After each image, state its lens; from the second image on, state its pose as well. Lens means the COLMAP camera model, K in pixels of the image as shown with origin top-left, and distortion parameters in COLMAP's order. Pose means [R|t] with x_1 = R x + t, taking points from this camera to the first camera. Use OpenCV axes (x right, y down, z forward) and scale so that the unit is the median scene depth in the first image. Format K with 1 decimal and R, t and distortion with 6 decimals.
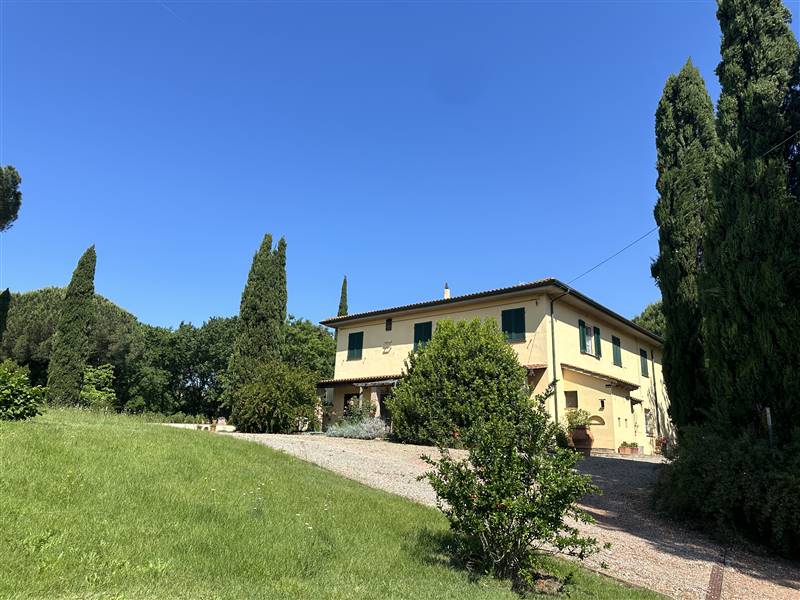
lens RADIAL K [[519.7, 0, 400.0], [0, 519.7, 300.0], [0, 0, 1]] dist [0.007281, 0.000631]
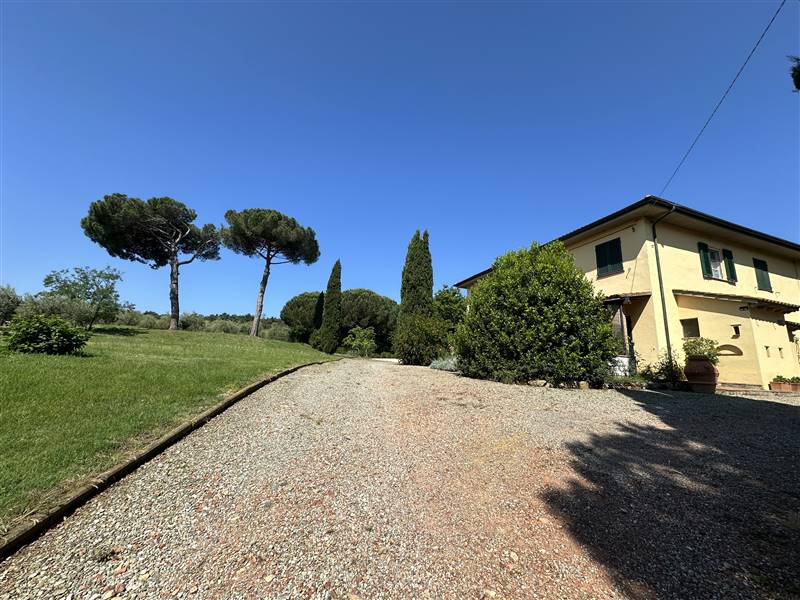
lens RADIAL K [[312.2, 0, 400.0], [0, 312.2, 300.0], [0, 0, 1]] dist [0.001500, 0.000097]
pose [[0.882340, -0.096870, -0.460535, 0.140342], [0.119113, 0.992691, 0.019404, 0.072896], [0.455289, -0.071976, 0.887430, 0.296809]]
